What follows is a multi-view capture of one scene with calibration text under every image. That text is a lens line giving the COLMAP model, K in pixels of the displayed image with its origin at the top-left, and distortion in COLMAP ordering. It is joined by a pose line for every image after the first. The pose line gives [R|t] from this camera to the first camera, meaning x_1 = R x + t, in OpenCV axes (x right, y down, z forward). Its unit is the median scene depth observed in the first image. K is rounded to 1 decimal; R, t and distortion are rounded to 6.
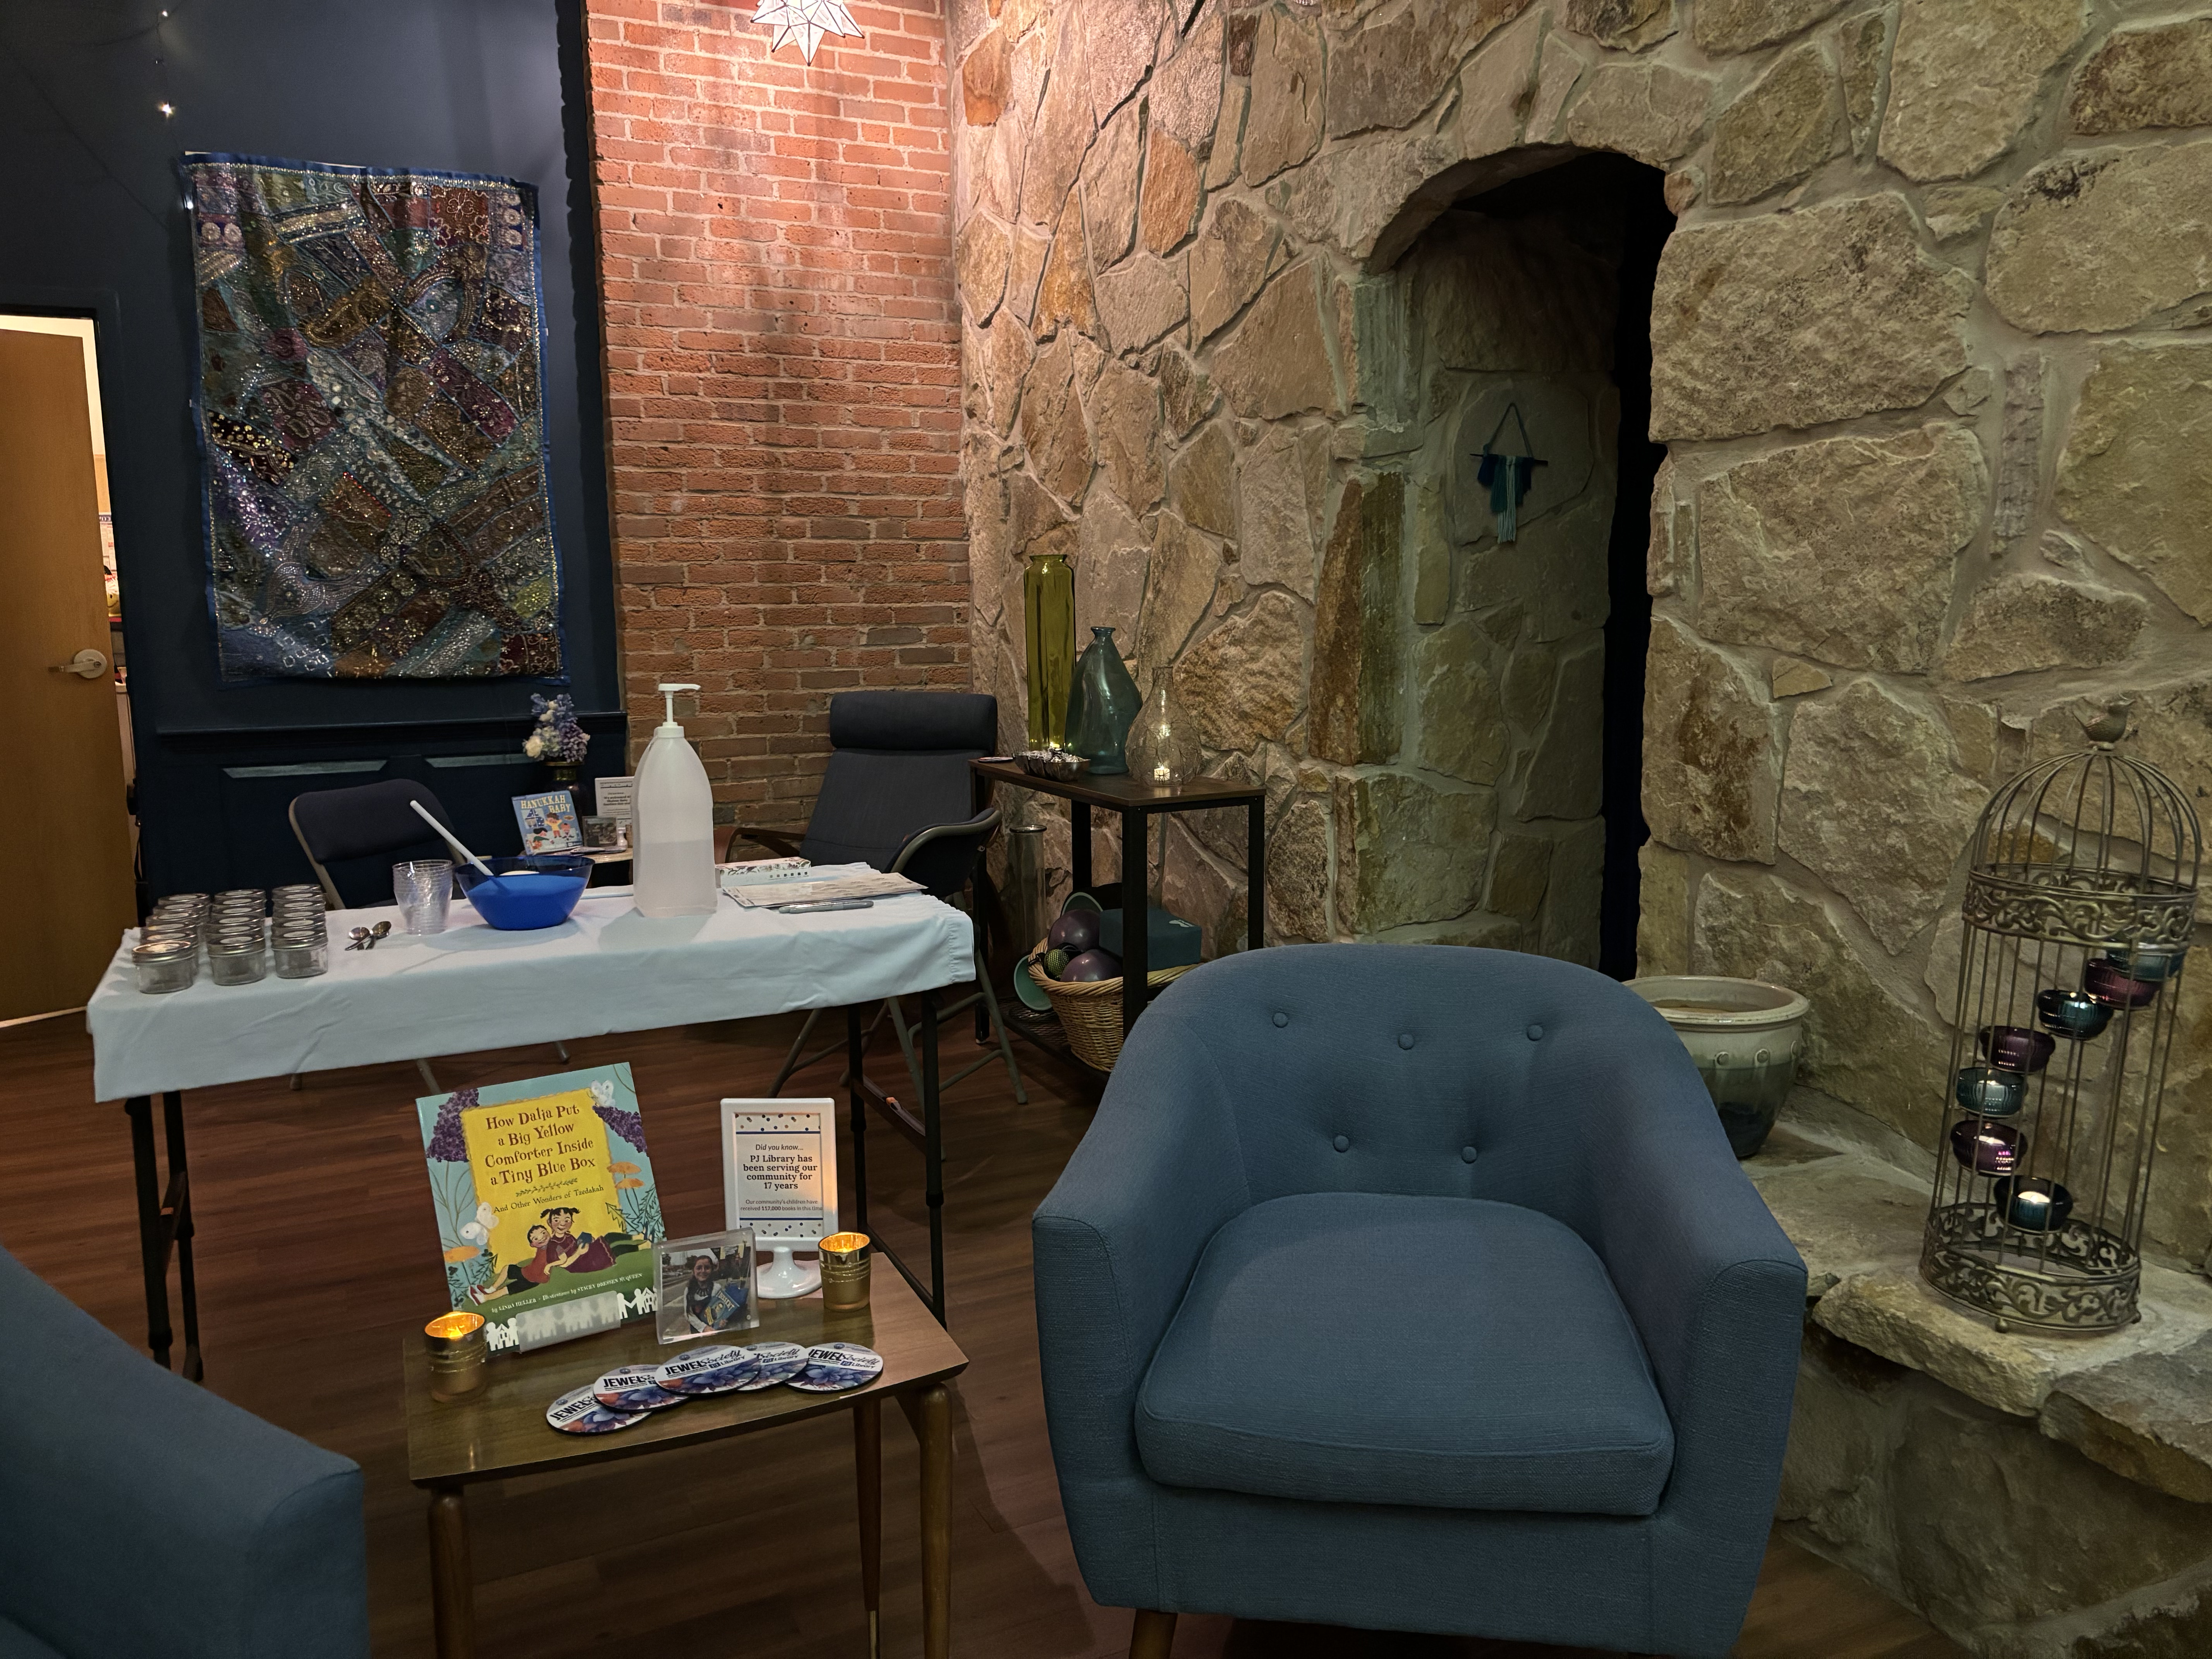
lens RADIAL K [[1641.1, 0, 1099.7], [0, 1641.1, 841.2], [0, 0, 1]] dist [0.013094, -0.031612]
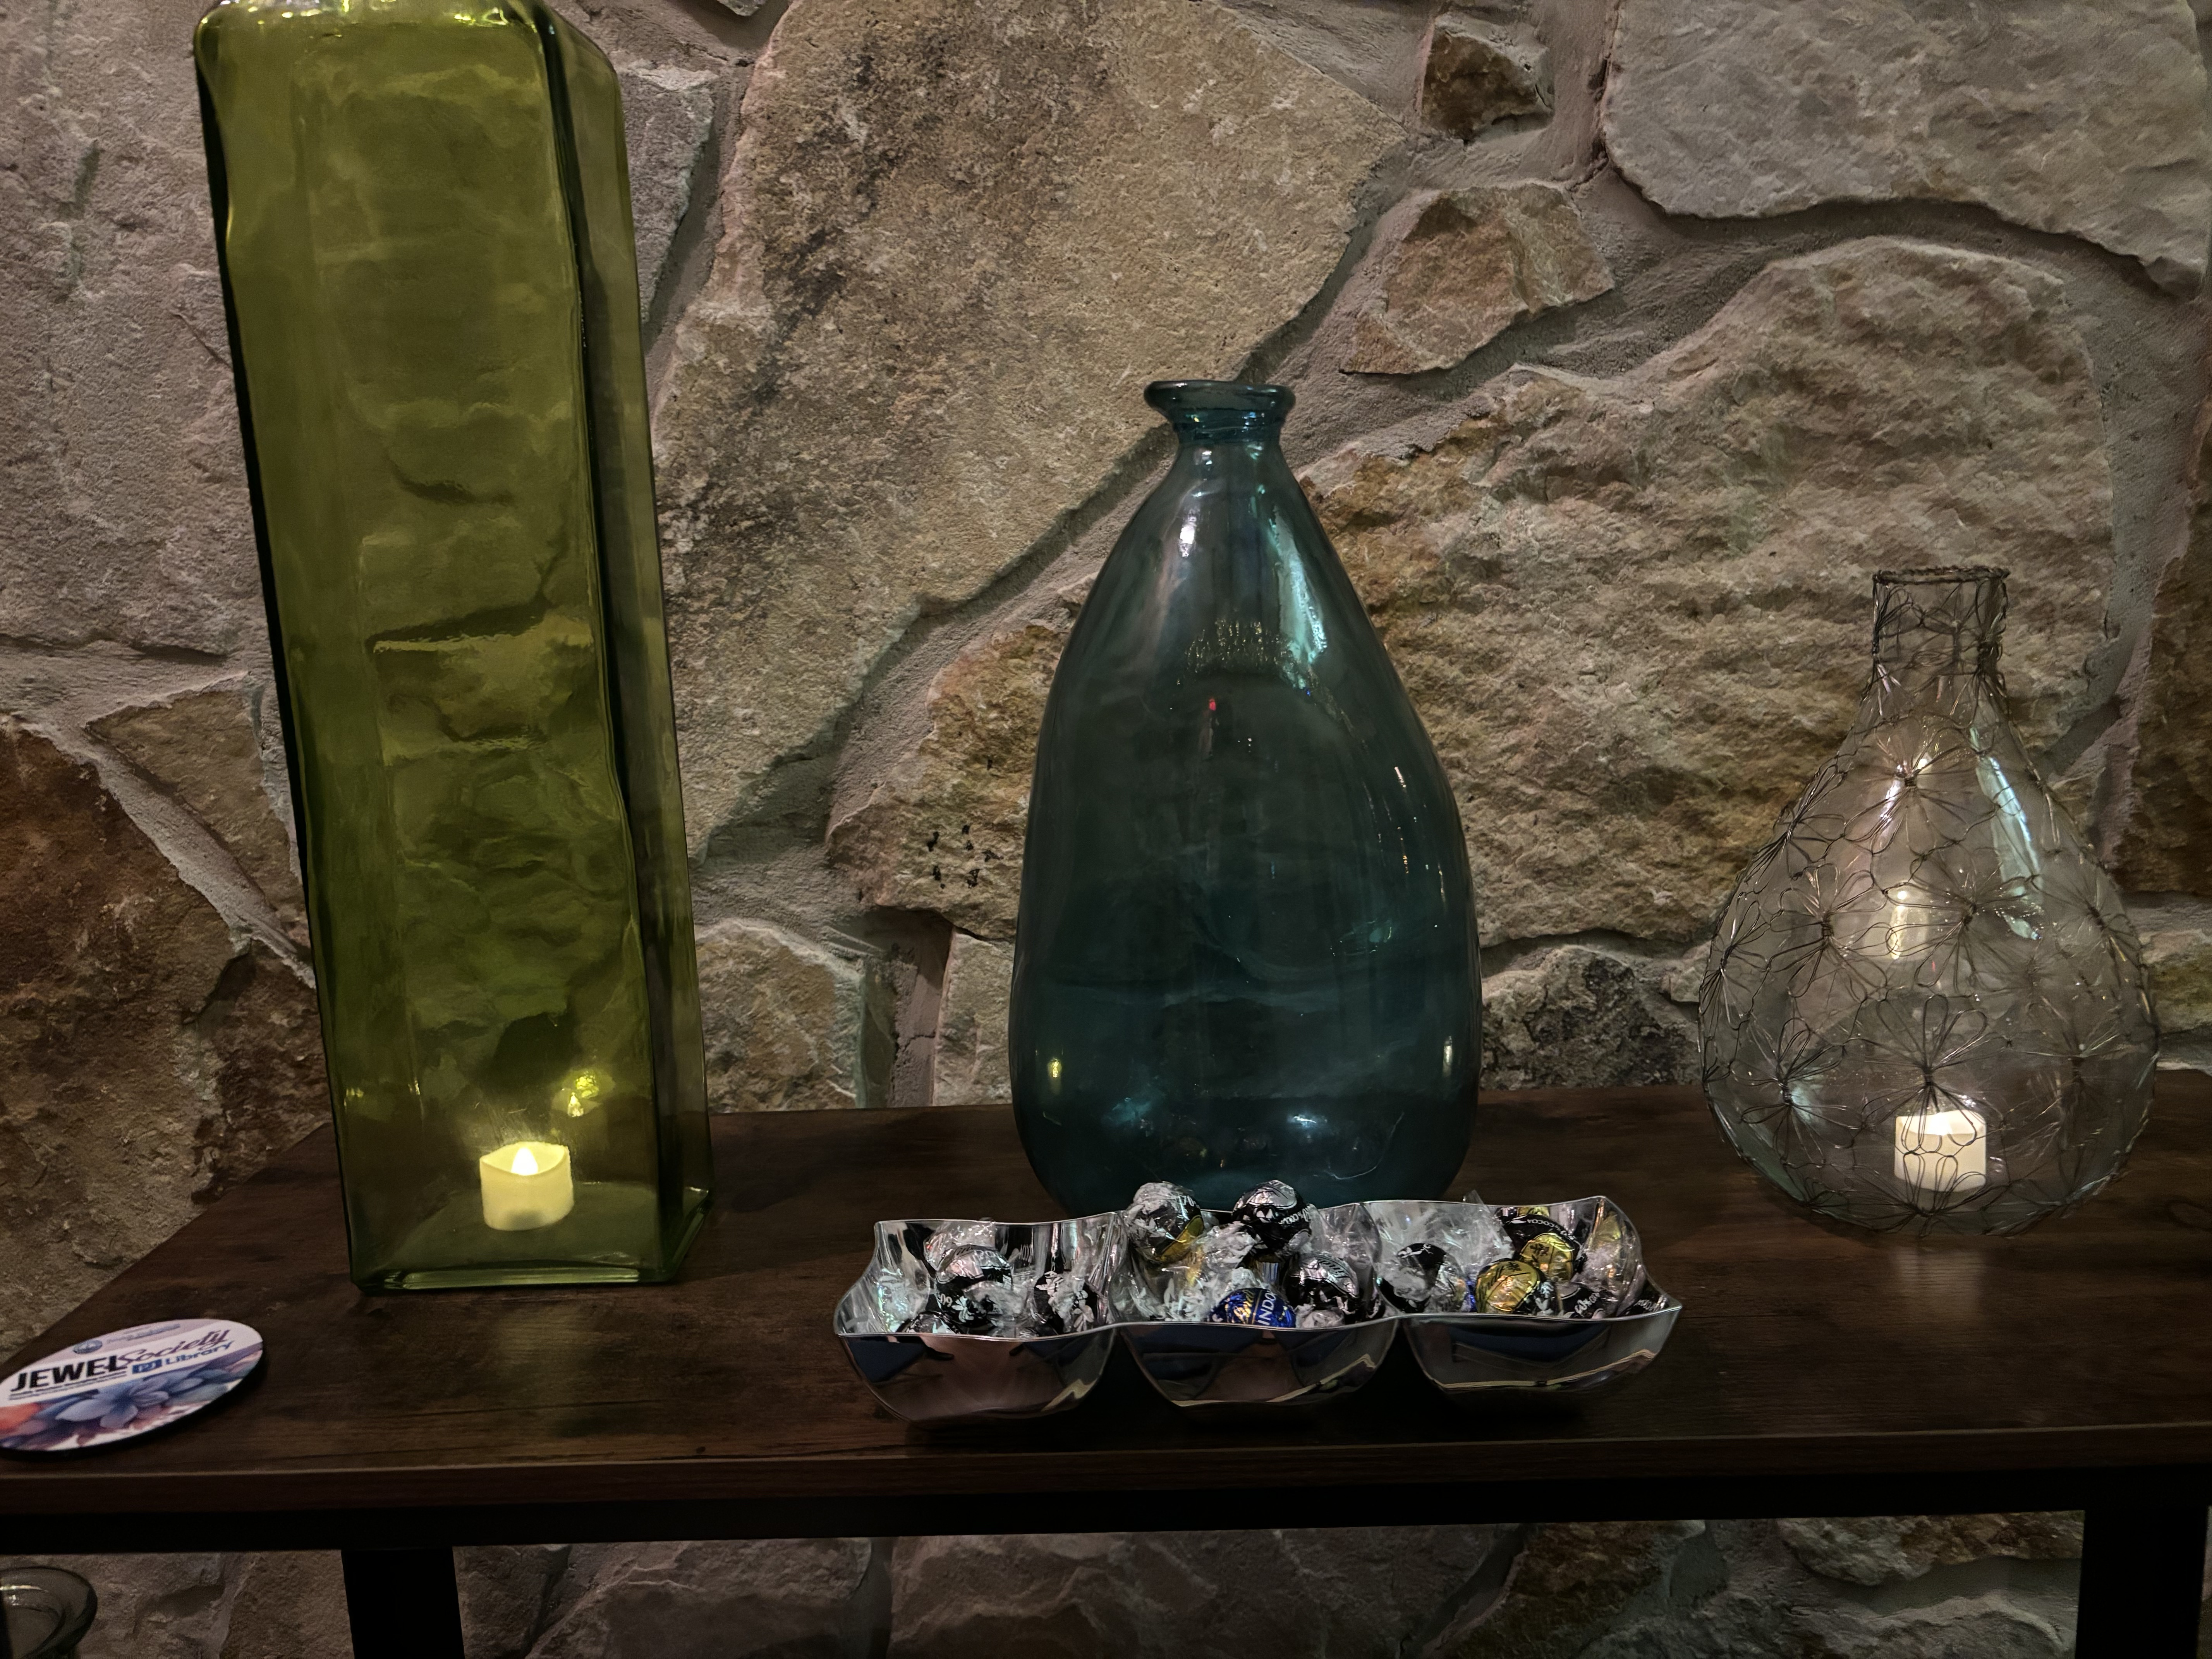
lens RADIAL K [[1641.1, 0, 1108.4], [0, 1641.1, 828.5], [0, 0, 1]] dist [0.013094, -0.031612]
pose [[0.432204, -0.173356, 0.884956, -0.198054], [0.172879, 0.979074, 0.107361, -0.138196], [-0.885049, 0.106589, 0.453130, 1.208293]]
